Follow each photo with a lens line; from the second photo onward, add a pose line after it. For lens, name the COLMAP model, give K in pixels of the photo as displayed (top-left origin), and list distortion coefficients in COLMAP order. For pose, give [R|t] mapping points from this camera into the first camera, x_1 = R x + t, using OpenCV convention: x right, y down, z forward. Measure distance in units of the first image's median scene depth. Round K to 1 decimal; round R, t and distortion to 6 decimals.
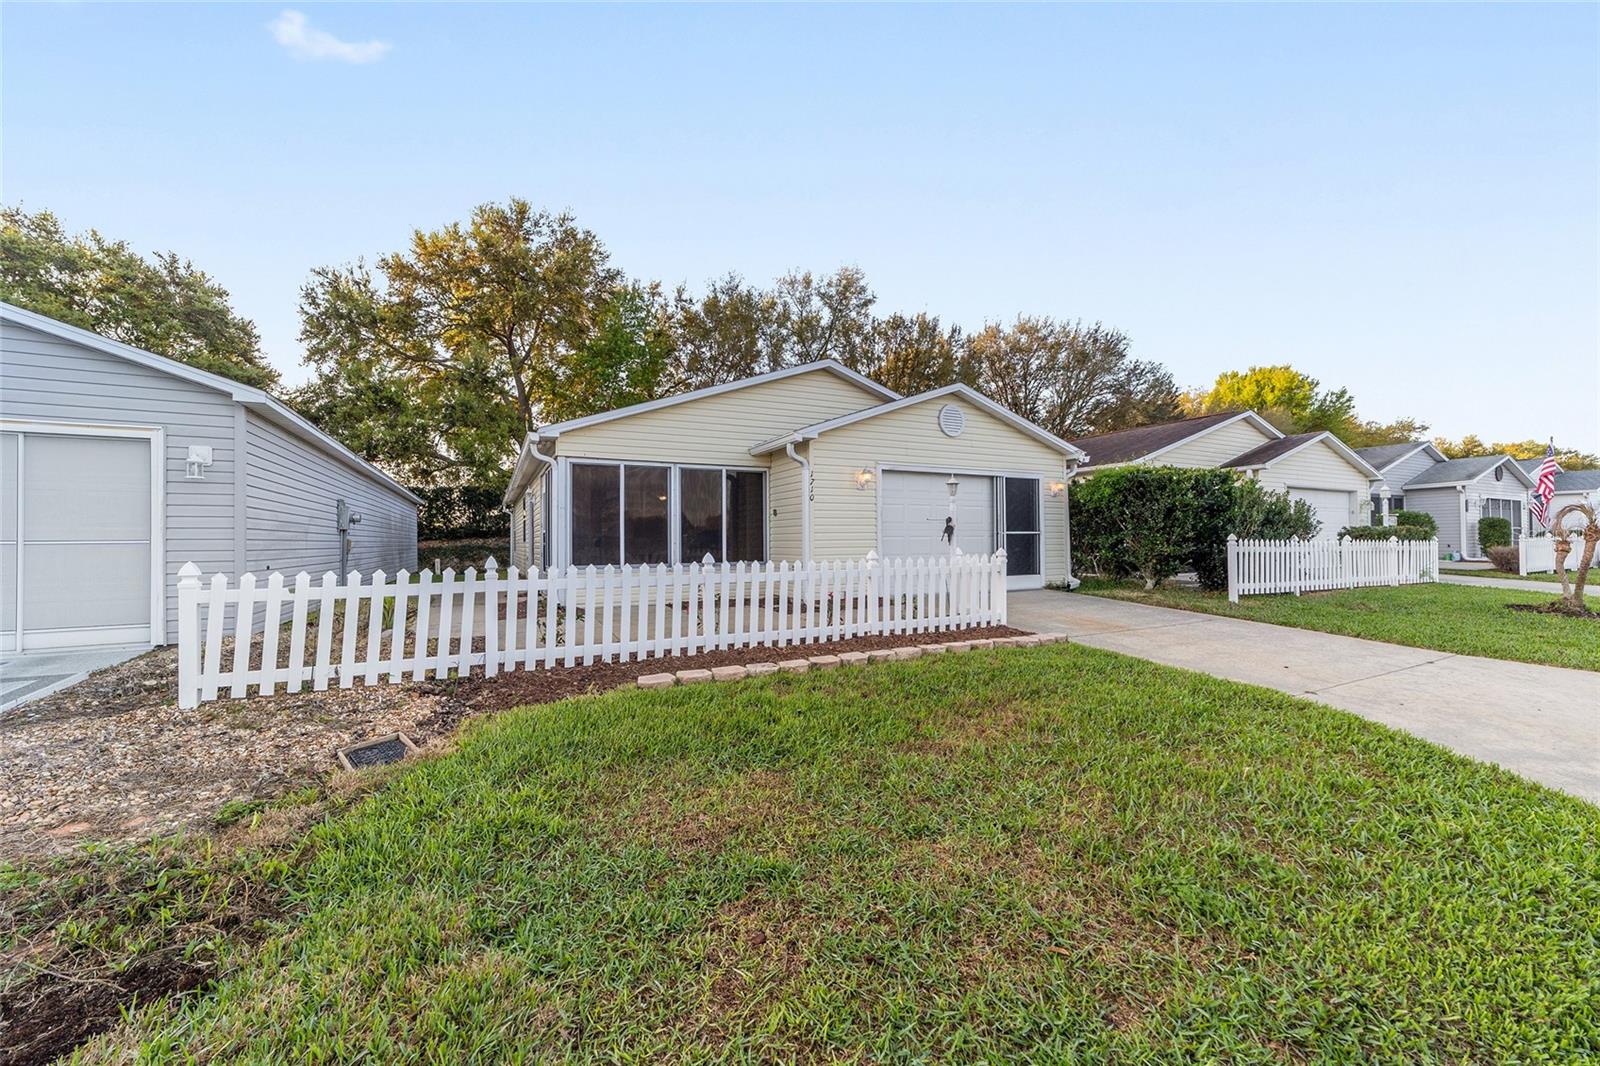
lens RADIAL K [[631.6, 0, 804.6], [0, 631.6, 515.9], [0, 0, 1]] dist [-0.026835, 0.009923]
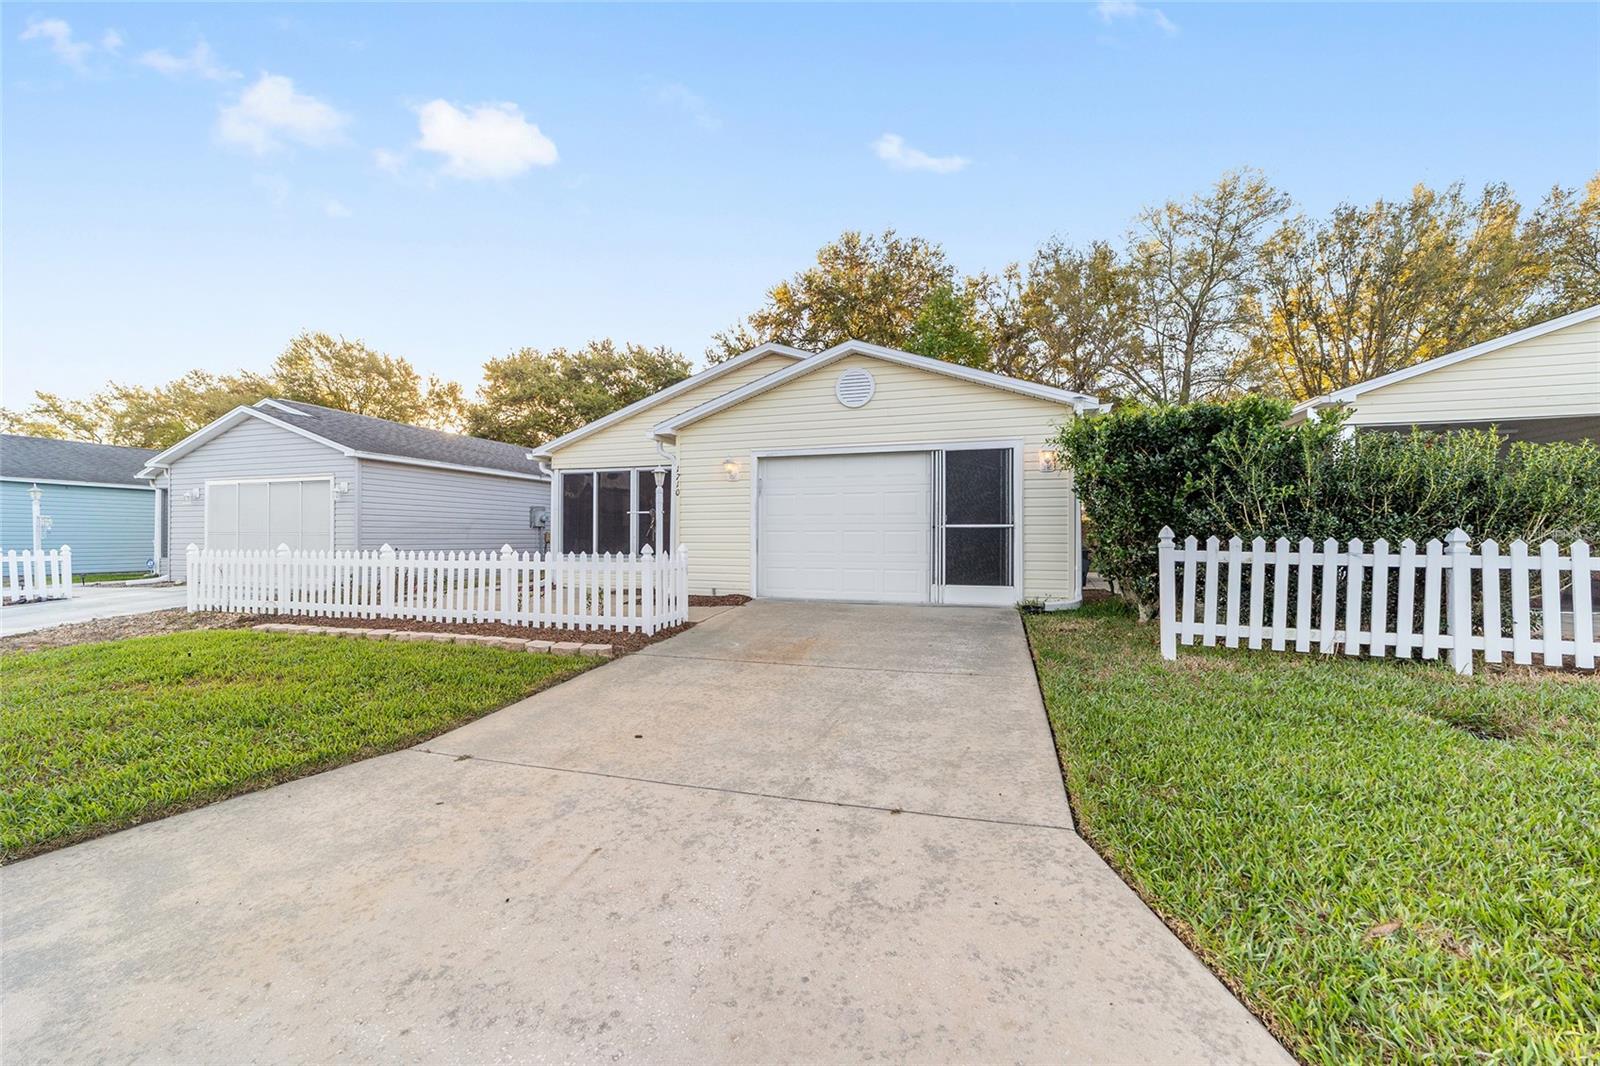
lens RADIAL K [[610.5, 0, 794.8], [0, 610.5, 530.6], [0, 0, 1]] dist [-0.016594, 0.008559]
pose [[0.712043, 0.000823, -0.702135, 0.775159], [0.025075, 0.999332, 0.026600, 0.010401], [0.701688, -0.036546, 0.711547, 0.400573]]
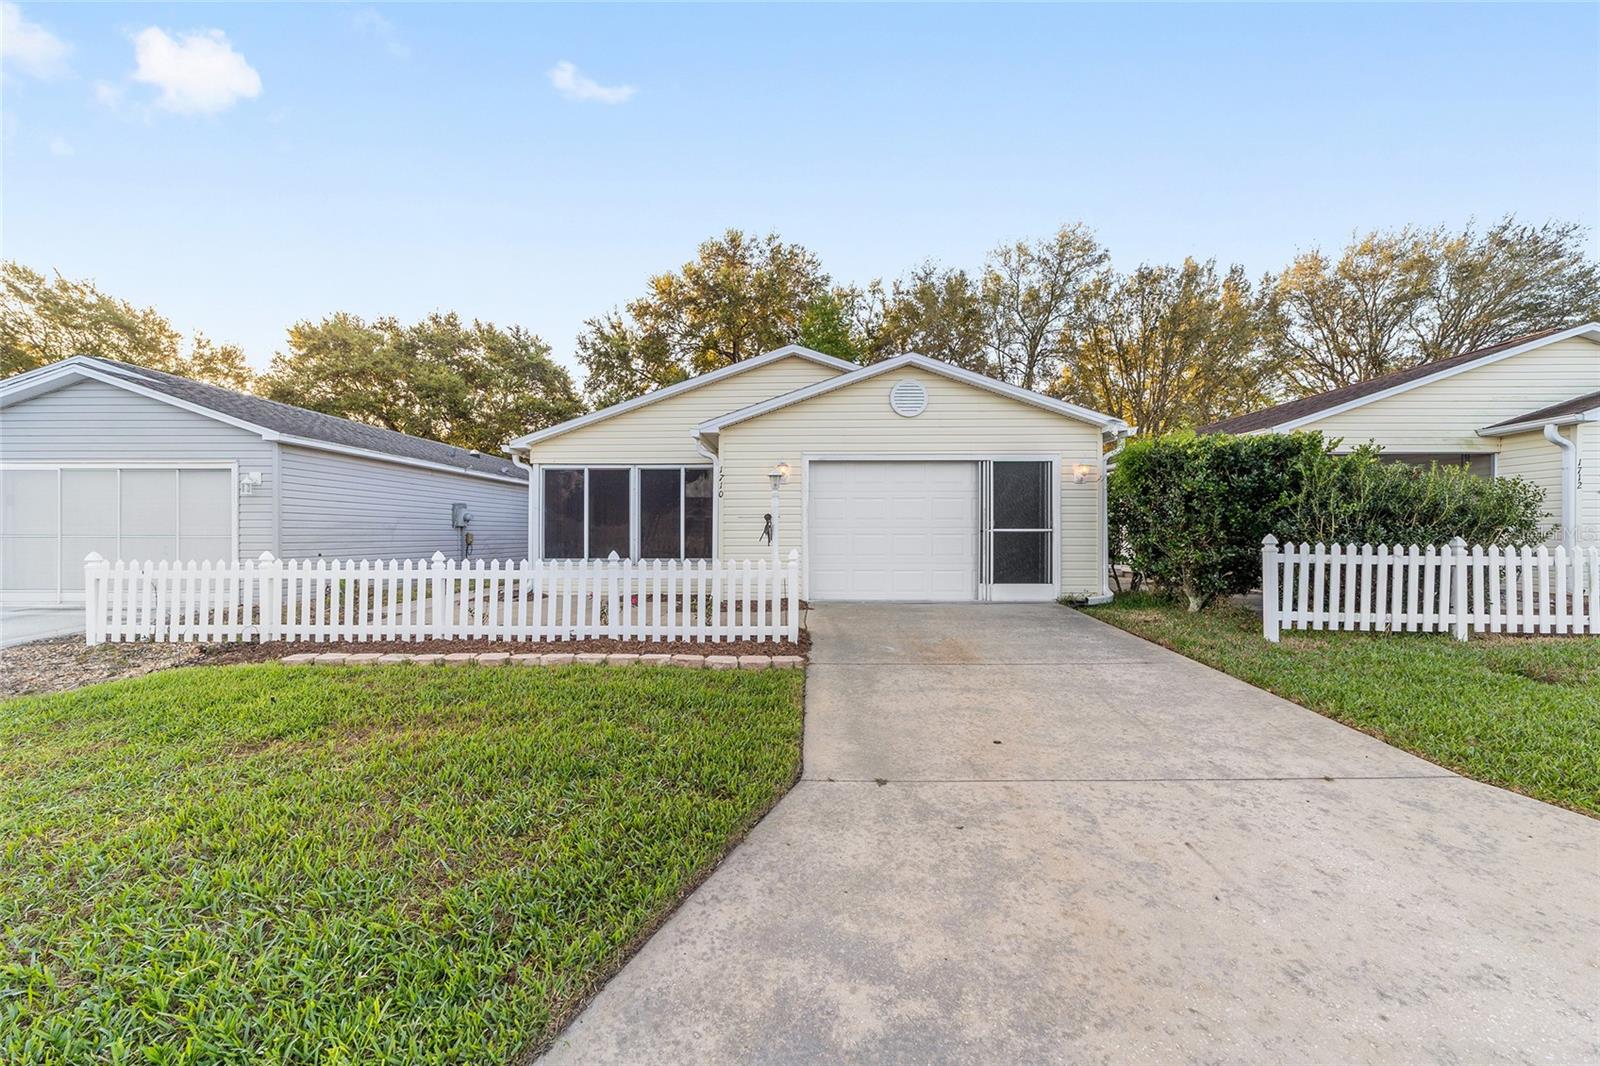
lens RADIAL K [[610.5, 0, 794.8], [0, 610.5, 530.6], [0, 0, 1]] dist [-0.016594, 0.008559]
pose [[0.880359, 0.004889, -0.474283, 0.519833], [0.014266, 0.999222, 0.036781, -0.004998], [0.474094, -0.039147, 0.879604, 0.206031]]
